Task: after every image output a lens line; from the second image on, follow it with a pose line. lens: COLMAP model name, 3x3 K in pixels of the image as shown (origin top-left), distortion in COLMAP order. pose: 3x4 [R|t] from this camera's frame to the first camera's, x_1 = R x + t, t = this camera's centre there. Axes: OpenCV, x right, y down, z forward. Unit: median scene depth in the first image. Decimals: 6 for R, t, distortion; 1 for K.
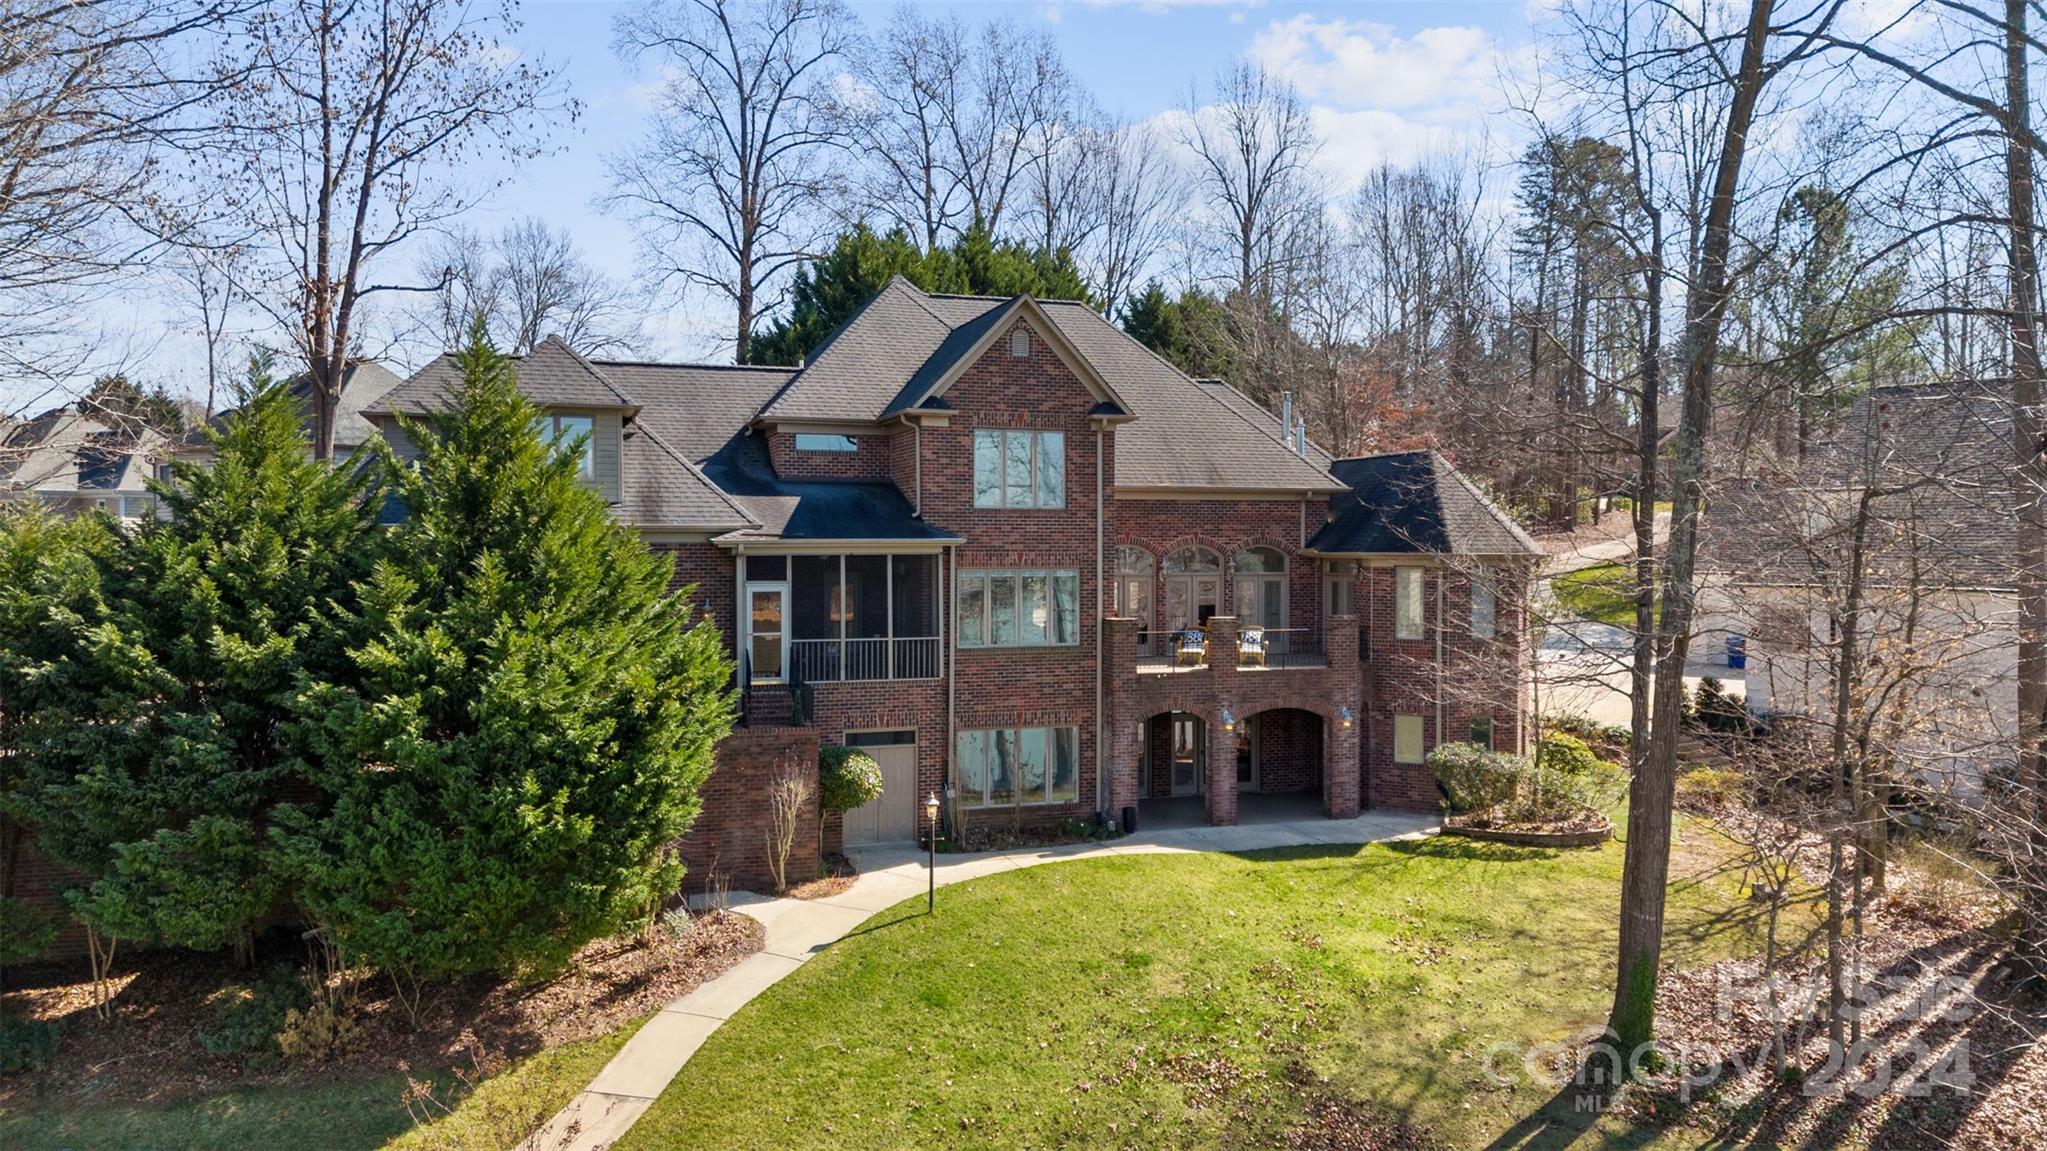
lens RADIAL K [[1517.3, 0, 1023.5], [0, 1517.3, 575.5], [0, 0, 1]] dist [0.073158, -0.081124]
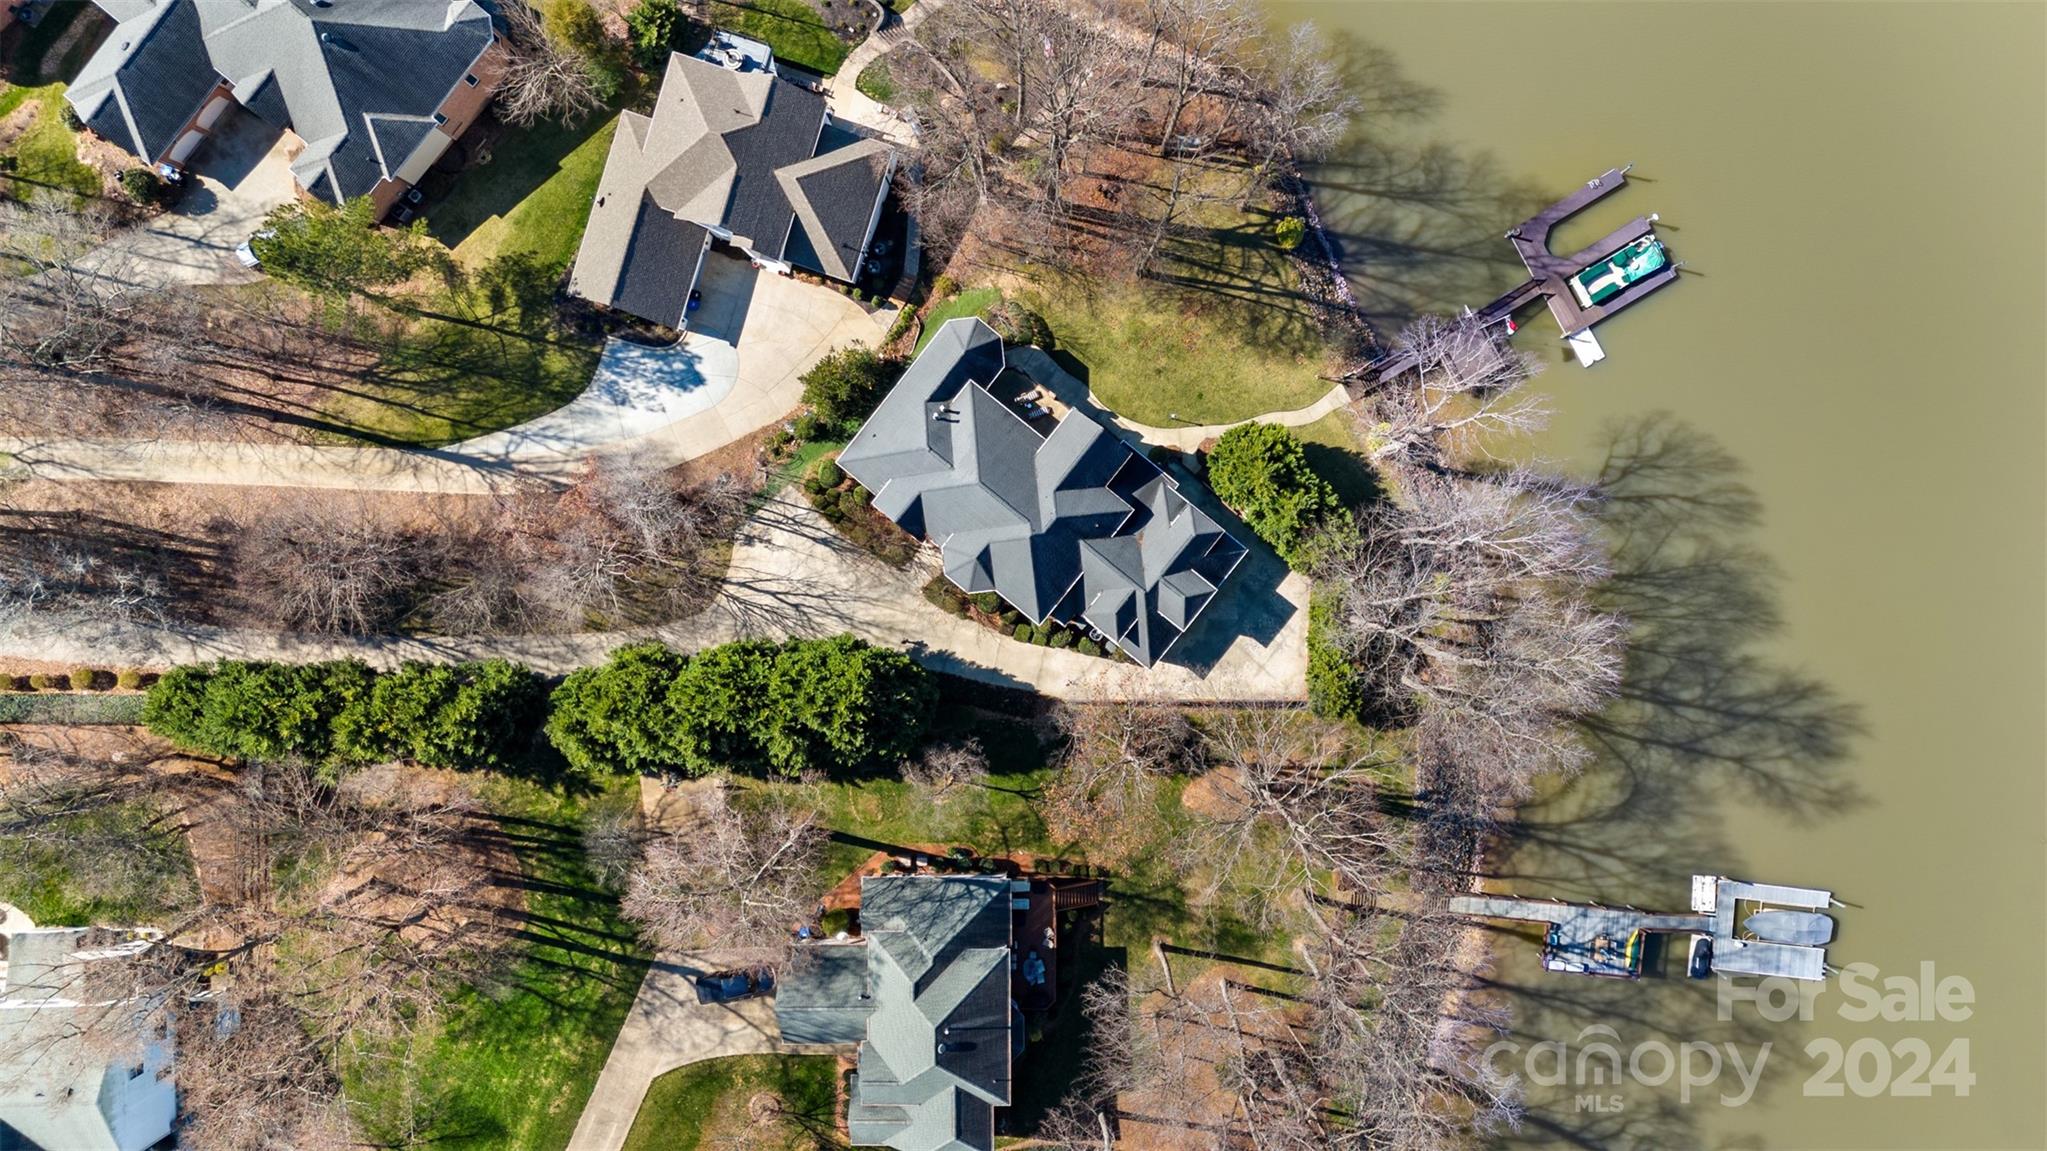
lens RADIAL K [[1491.1, 0, 1023.5], [0, 1491.1, 575.5], [0, 0, 1]] dist [0.074691, -0.076475]
pose [[-0.545248, -0.838065, -0.018768, -0.103989], [0.038484, -0.047391, 0.998135, -3.258616], [-0.837391, 0.543509, 0.058092, 1.096893]]
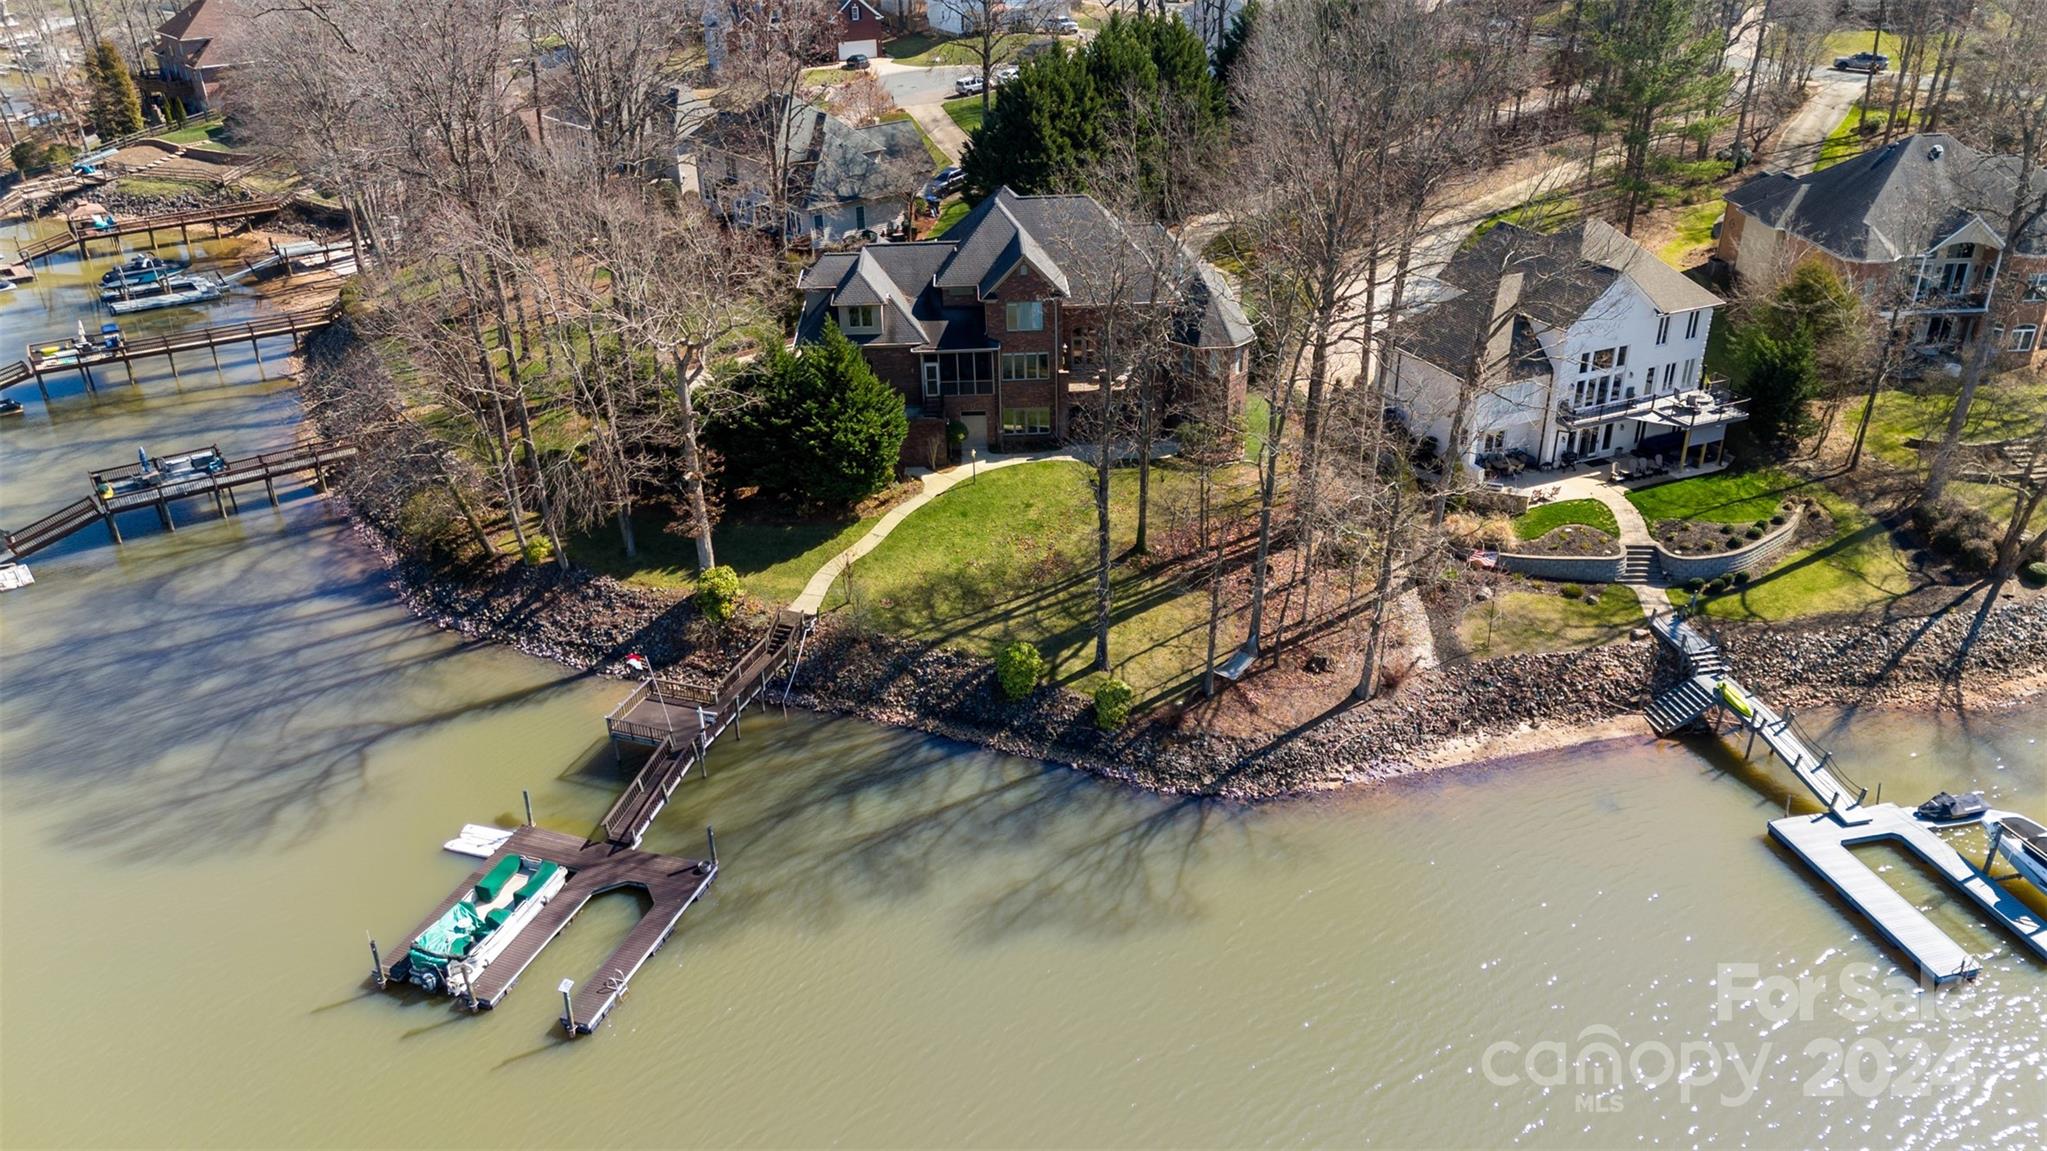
lens RADIAL K [[1491.1, 0, 1023.5], [0, 1491.1, 575.5], [0, 0, 1]] dist [0.074691, -0.076475]
pose [[0.962336, 0.105566, -0.250531, 0.695590], [0.013594, 0.901693, 0.432163, -0.788499], [0.271524, -0.419292, 0.866296, -1.462429]]
